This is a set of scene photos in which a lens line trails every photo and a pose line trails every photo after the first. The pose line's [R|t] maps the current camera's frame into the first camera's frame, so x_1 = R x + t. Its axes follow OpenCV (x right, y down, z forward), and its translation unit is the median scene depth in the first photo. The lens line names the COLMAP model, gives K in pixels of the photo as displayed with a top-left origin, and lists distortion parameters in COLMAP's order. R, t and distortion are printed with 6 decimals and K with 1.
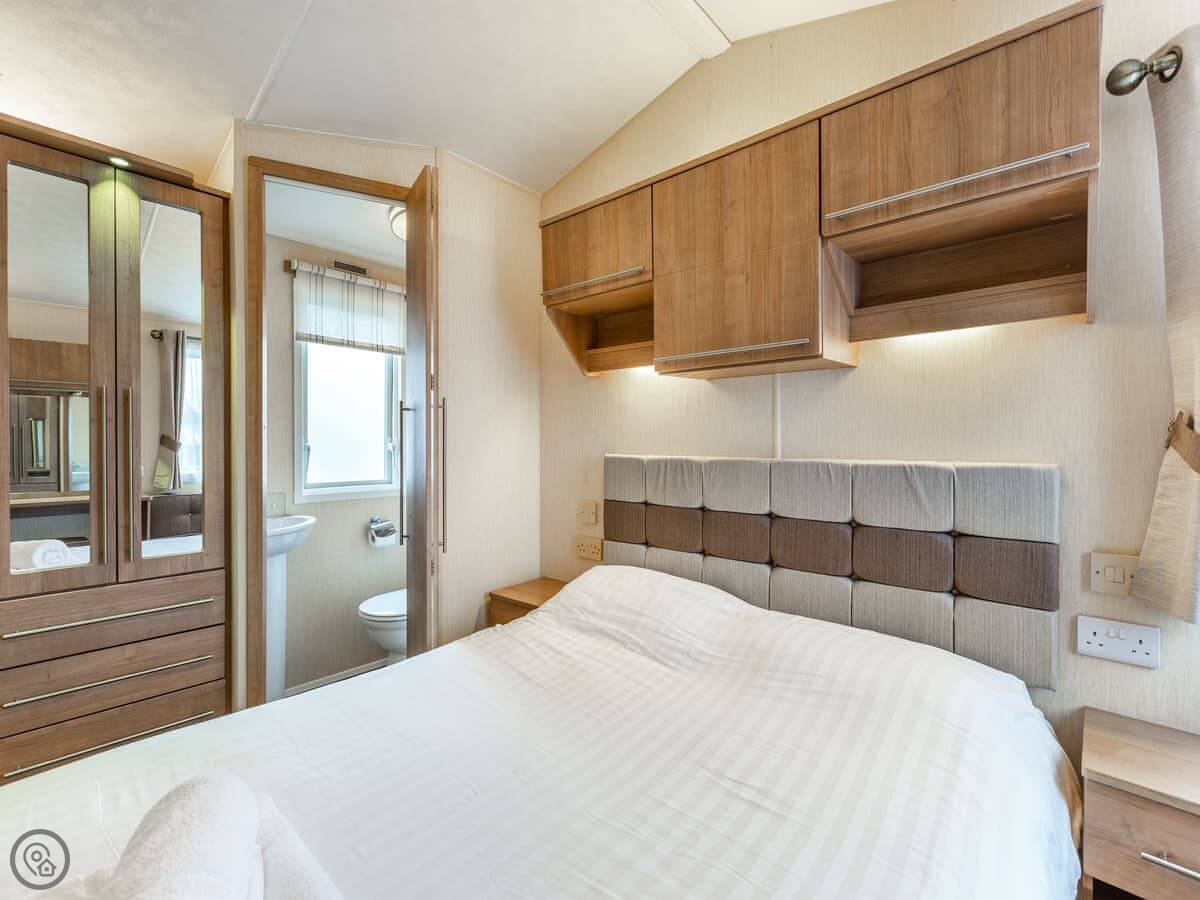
lens RADIAL K [[536.3, 0, 607.5], [0, 536.3, 446.9], [0, 0, 1]] dist [0.000822, 0.000095]
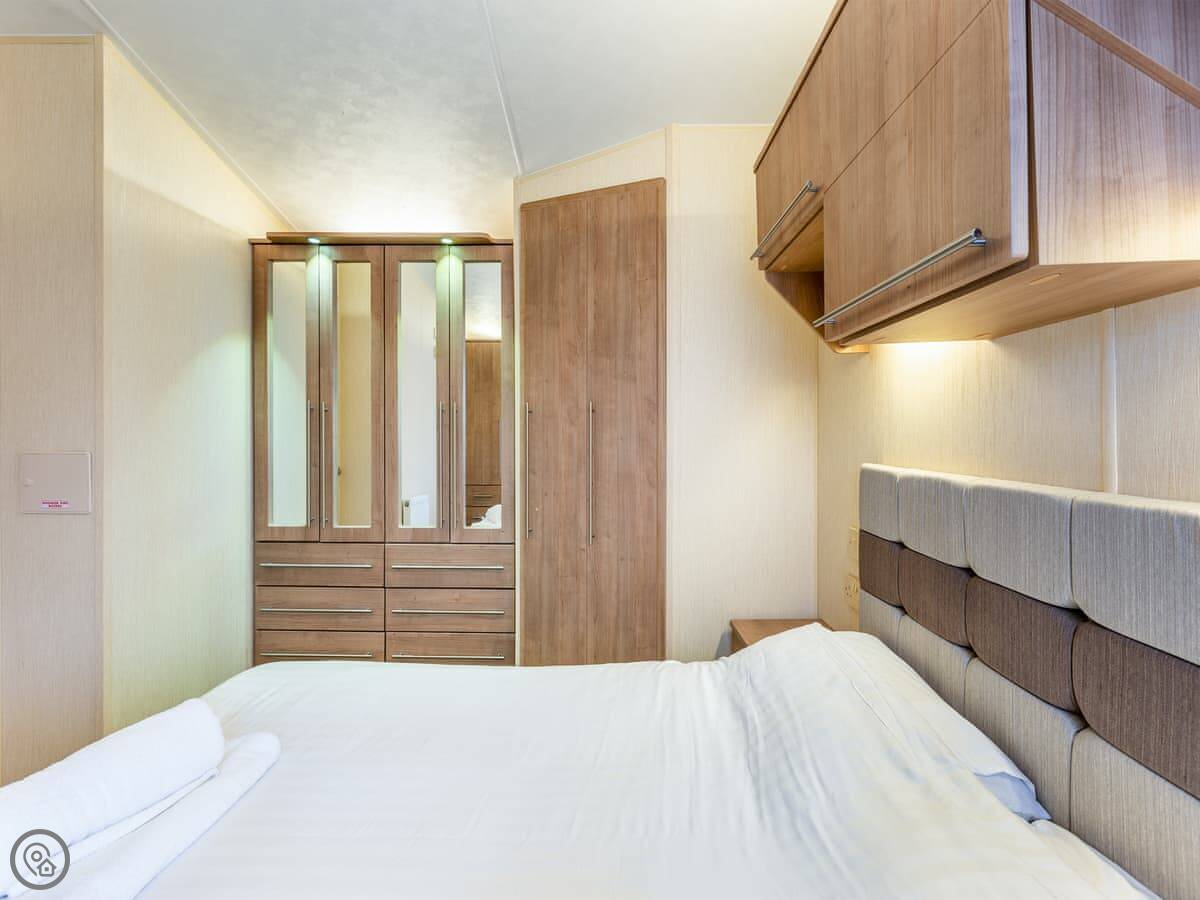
lens RADIAL K [[541.6, 0, 612.5], [0, 541.6, 432.9], [0, 0, 1]] dist [-0.001330, 0.000265]
pose [[0.648280, 0.001060, -0.761401, 0.426185], [-0.008350, 0.999949, -0.005718, -0.027083], [0.761356, 0.010065, 0.648256, 0.406329]]
